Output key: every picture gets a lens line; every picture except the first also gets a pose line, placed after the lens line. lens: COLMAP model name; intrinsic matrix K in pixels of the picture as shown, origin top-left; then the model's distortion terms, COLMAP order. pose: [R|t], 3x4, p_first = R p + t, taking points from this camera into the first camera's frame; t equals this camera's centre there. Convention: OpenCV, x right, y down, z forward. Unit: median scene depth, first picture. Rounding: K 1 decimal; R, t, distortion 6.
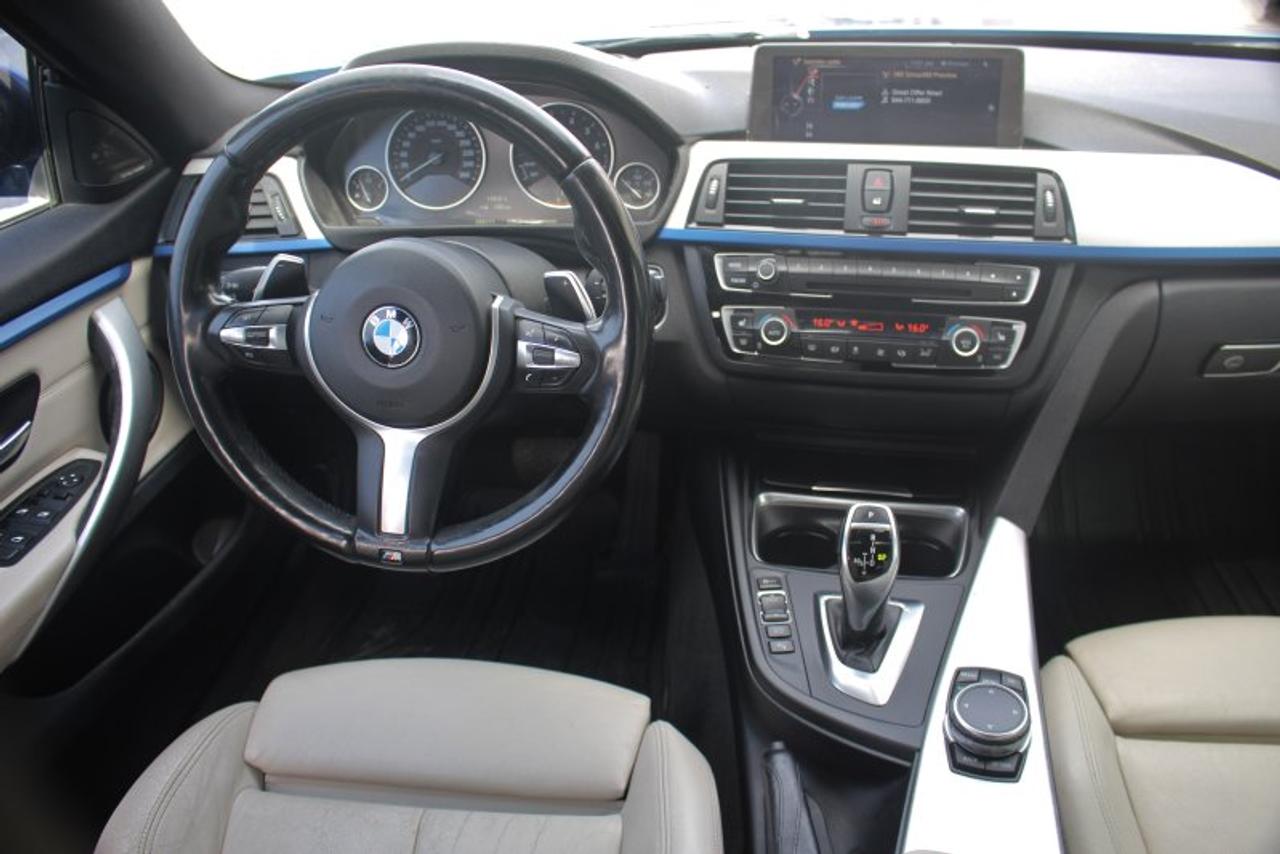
lens RADIAL K [[1122.4, 0, 652.4], [0, 1122.4, 427.6], [0, 0, 1]] dist [-0.159599, 0.147025]
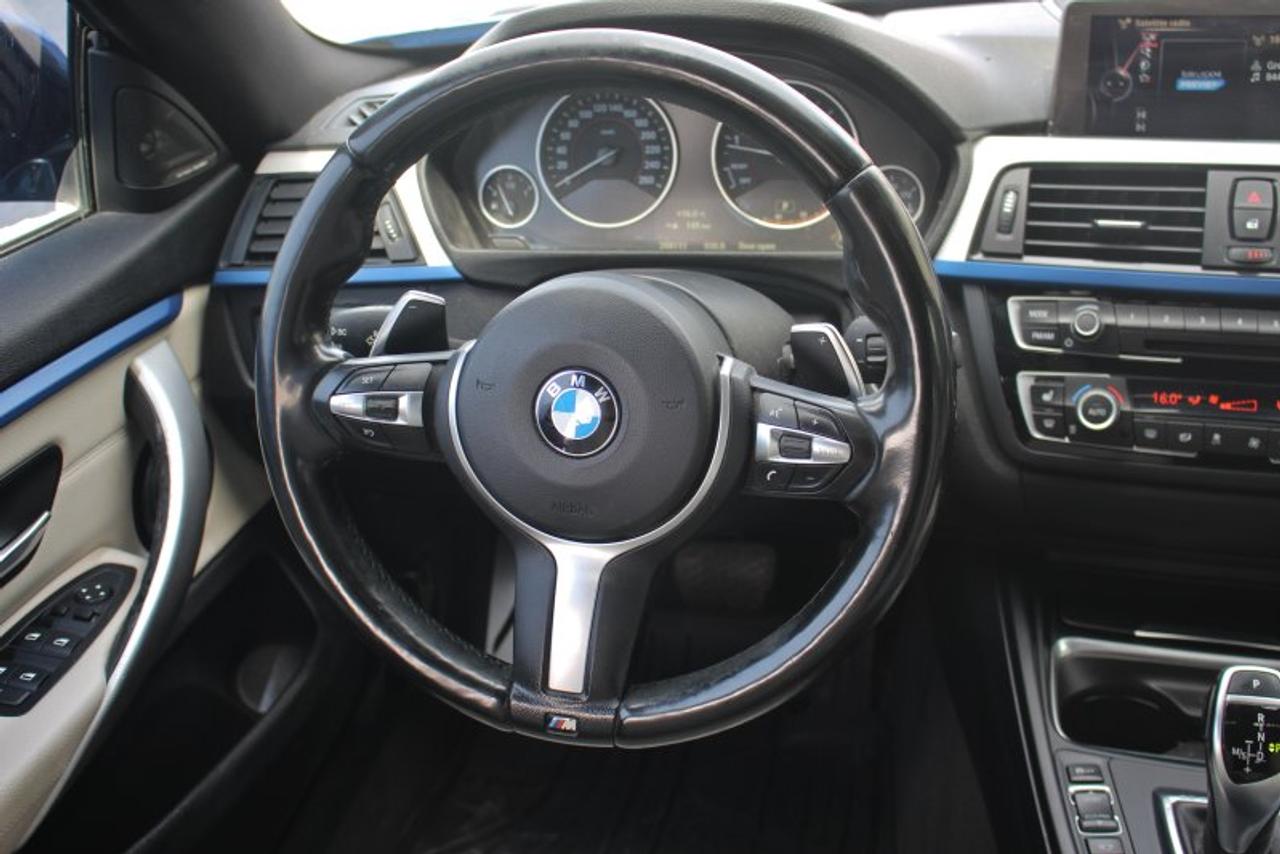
lens RADIAL K [[1518.4, 0, 633.0], [0, 1518.4, 426.0], [0, 0, 1]] dist [-0.076512, 0.000000]
pose [[0.994645, 0.019545, -0.101485, -0.084231], [-0.024918, 0.998339, -0.051949, -0.020228], [0.100301, 0.054200, 0.993480, 0.039534]]
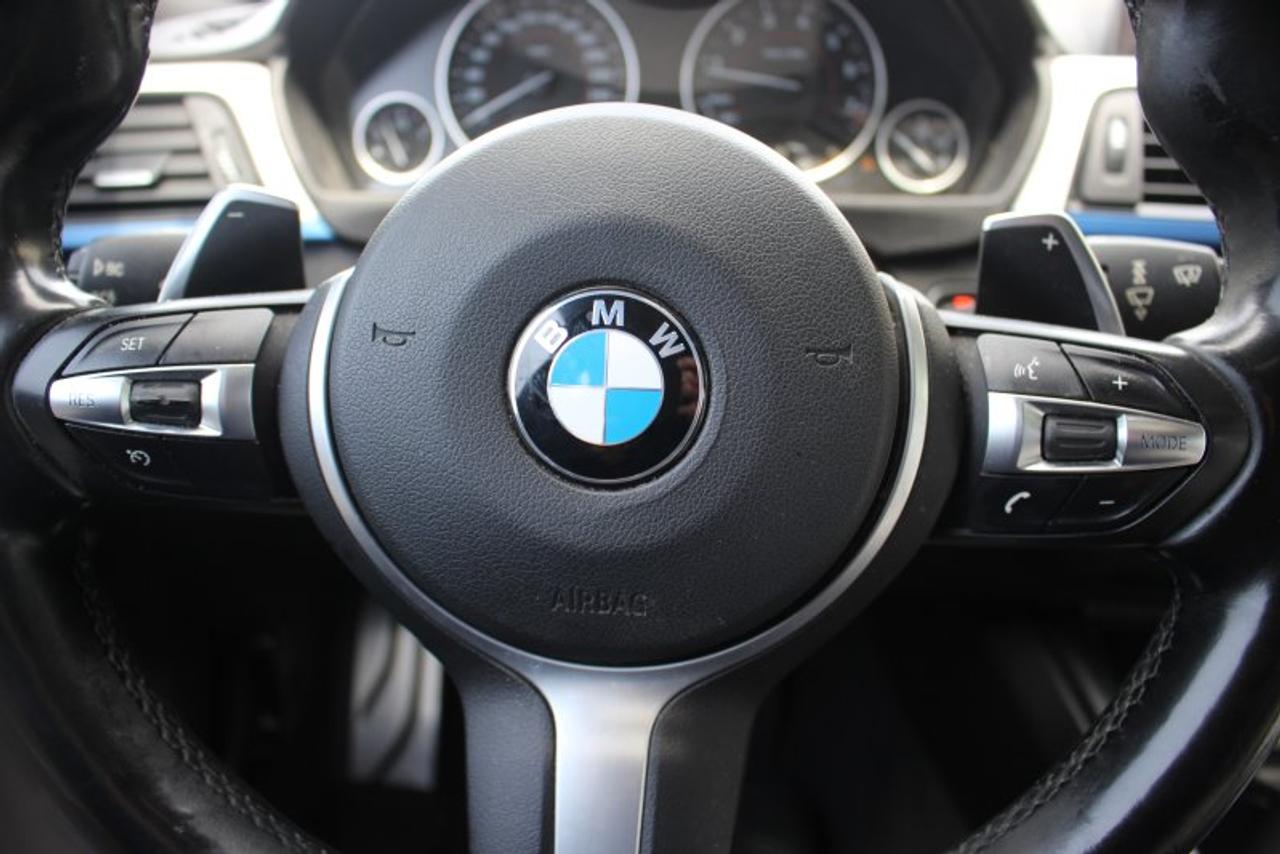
lens RADIAL K [[1122.4, 0, 687.8], [0, 1122.4, 387.0], [0, 0, 1]] dist [-0.159599, 0.147025]
pose [[0.994662, -0.018638, 0.101488, -0.202239], [0.033623, 0.988414, -0.148013, -0.027818], [-0.097554, 0.150636, 0.983764, 0.567733]]
